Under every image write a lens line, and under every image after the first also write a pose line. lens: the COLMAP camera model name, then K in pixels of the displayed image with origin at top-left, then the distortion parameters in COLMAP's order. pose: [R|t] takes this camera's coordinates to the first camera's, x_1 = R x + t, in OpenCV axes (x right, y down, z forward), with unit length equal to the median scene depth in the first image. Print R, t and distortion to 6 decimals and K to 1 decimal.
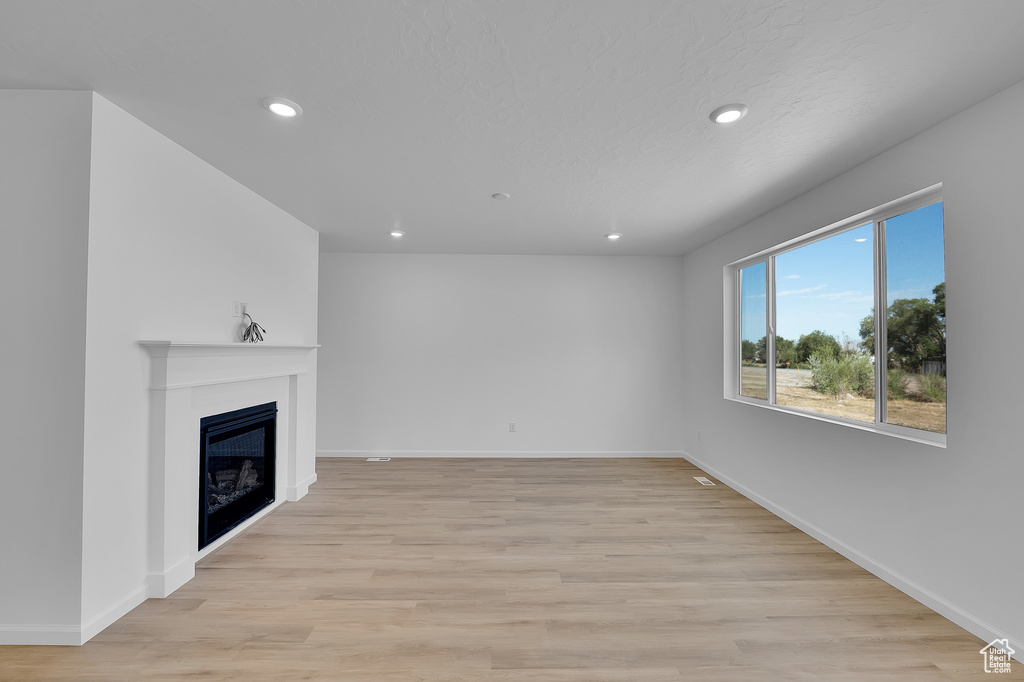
lens RADIAL K [[425.9, 0, 511.9], [0, 425.9, 342.5], [0, 0, 1]] dist [-0.010788, 0.000446]
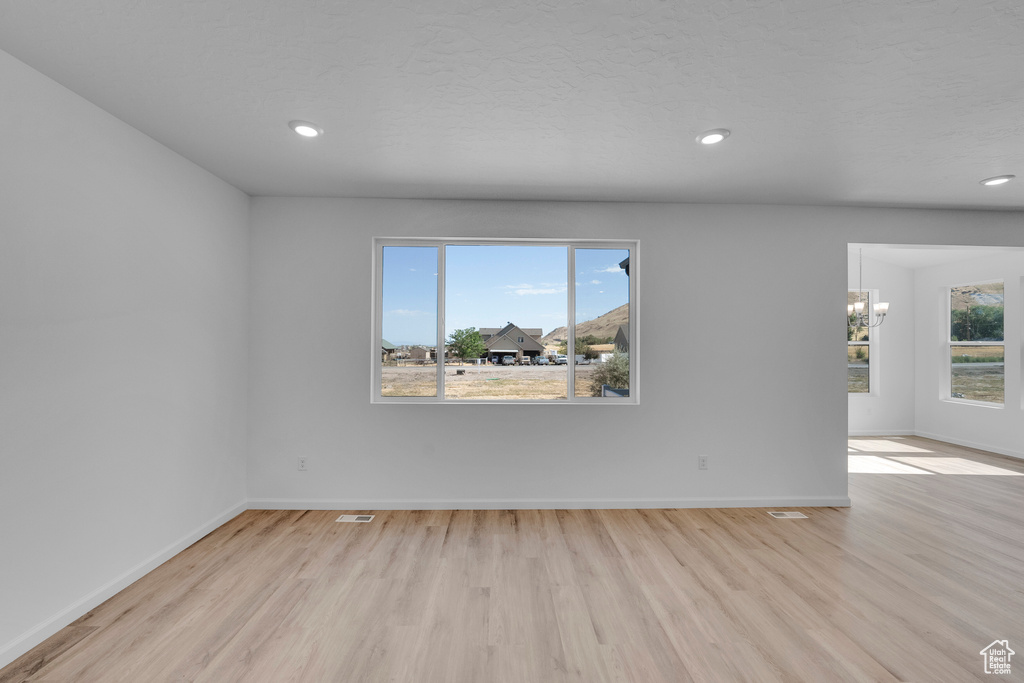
lens RADIAL K [[425.9, 0, 509.7], [0, 425.9, 339.5], [0, 0, 1]] dist [-0.010788, 0.000446]
pose [[-0.007144, 0.005444, 0.999960, -0.298775], [-0.022677, 0.999727, -0.005605, 0.008606], [-0.999717, -0.022716, -0.007019, 0.739325]]
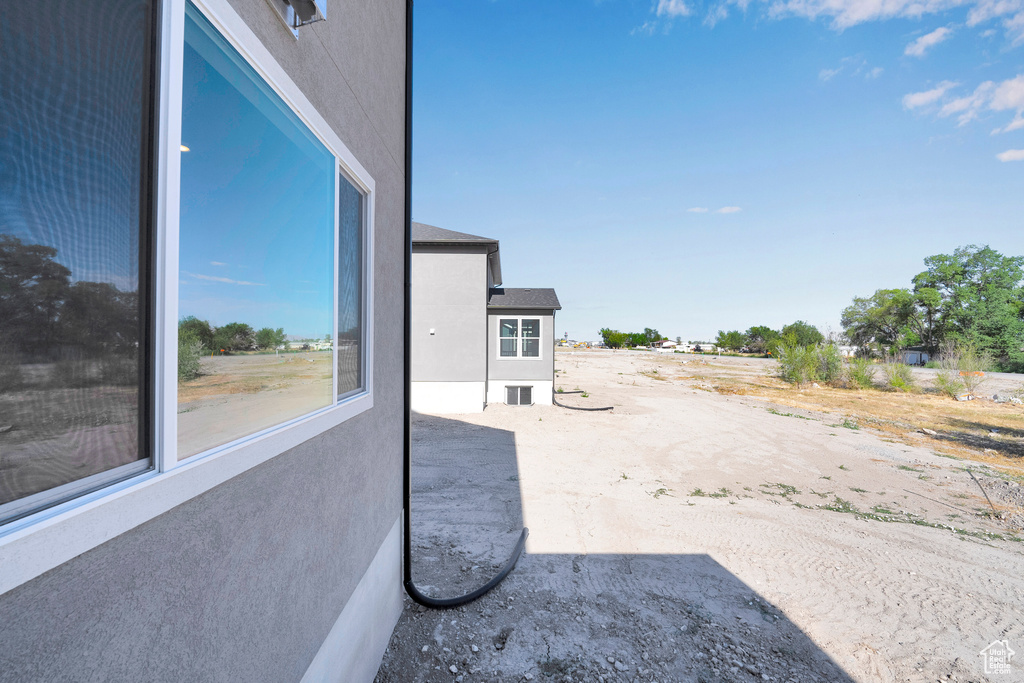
lens RADIAL K [[411.8, 0, 511.6], [0, 411.8, 338.6], [0, 0, 1]] dist [-0.011711, -0.000581]
pose [[0.999991, -0.001191, -0.004170, 0.717999], [0.001240, 0.999931, 0.011721, 0.042128], [0.004156, -0.011726, 0.999923, 0.375699]]
